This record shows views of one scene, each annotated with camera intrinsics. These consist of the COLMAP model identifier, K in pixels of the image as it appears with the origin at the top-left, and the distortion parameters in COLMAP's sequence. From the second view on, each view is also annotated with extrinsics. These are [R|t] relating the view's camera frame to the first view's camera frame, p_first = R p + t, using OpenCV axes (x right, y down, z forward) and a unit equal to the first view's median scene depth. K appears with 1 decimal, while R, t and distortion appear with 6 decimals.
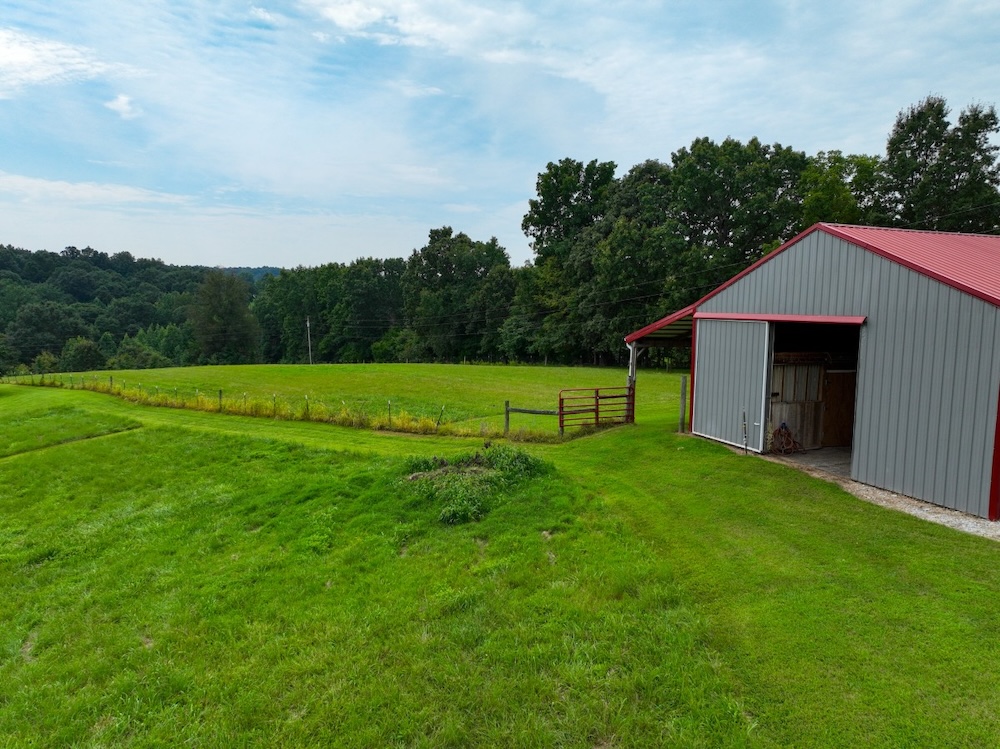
lens RADIAL K [[694.9, 0, 502.8], [0, 694.9, 377.8], [0, 0, 1]] dist [0.002180, 0.005136]
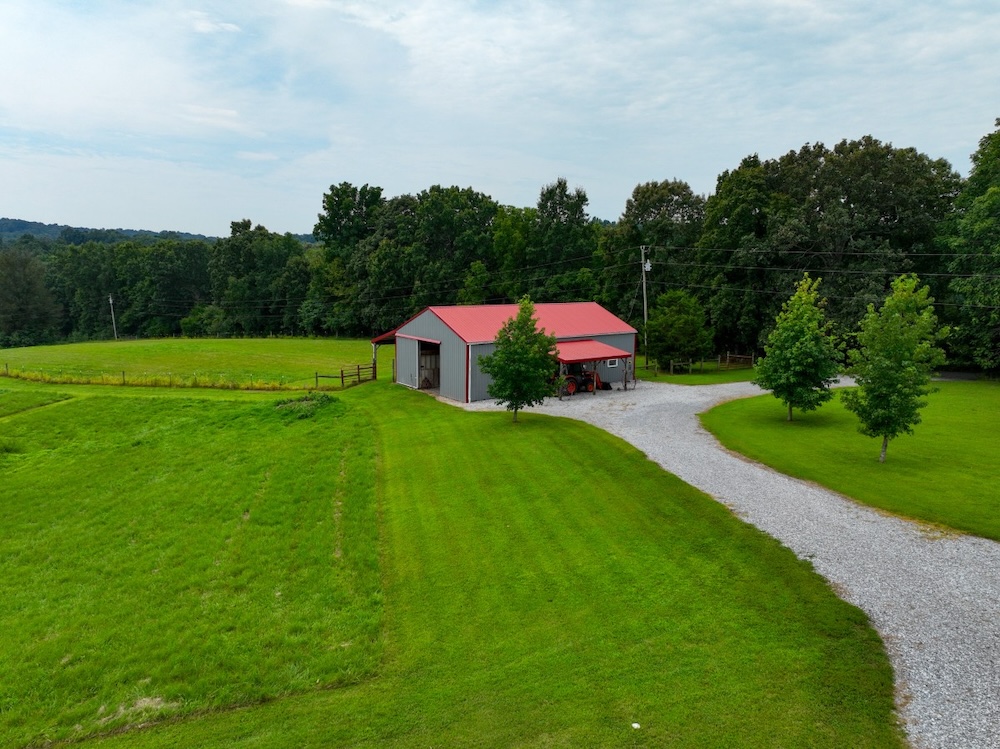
lens RADIAL K [[694.9, 0, 502.8], [0, 694.9, 377.8], [0, 0, 1]] dist [0.002180, 0.005136]
pose [[0.957481, -0.051705, 0.283826, -0.018092], [0.032756, 0.996930, 0.071110, -0.028611], [-0.286632, -0.058790, 0.956235, -0.417549]]
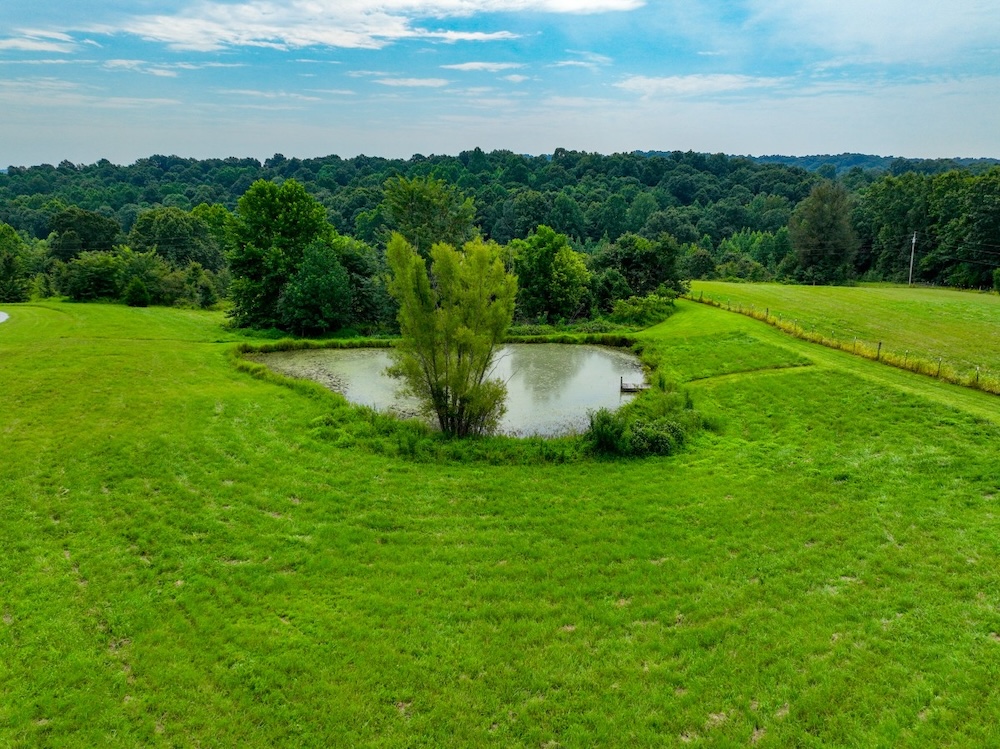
lens RADIAL K [[694.9, 0, 502.8], [0, 694.9, 377.8], [0, 0, 1]] dist [0.002180, 0.005136]
pose [[0.724780, 0.171214, -0.667367, -0.038132], [-0.065336, 0.981346, 0.180808, -0.053700], [0.685875, -0.087443, 0.722447, -0.175554]]
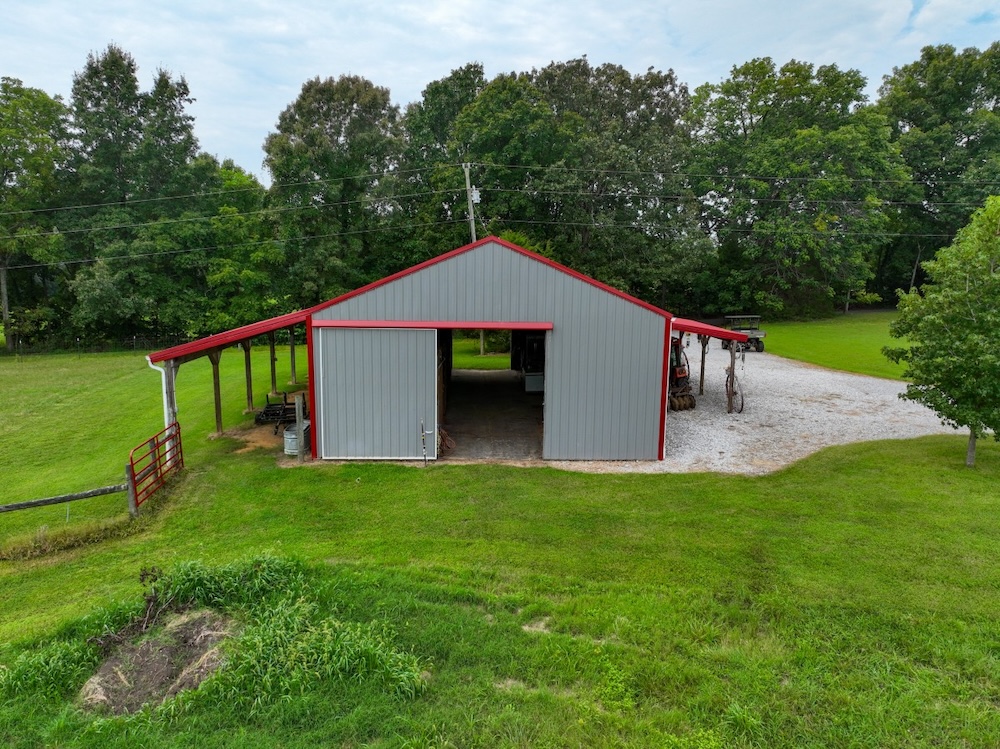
lens RADIAL K [[694.9, 0, 502.8], [0, 694.9, 377.8], [0, 0, 1]] dist [0.002180, 0.005136]
pose [[0.300540, -0.170449, 0.938415, -0.129518], [0.086820, 0.984706, 0.151052, -0.037529], [-0.949809, 0.036076, 0.310742, 0.147682]]
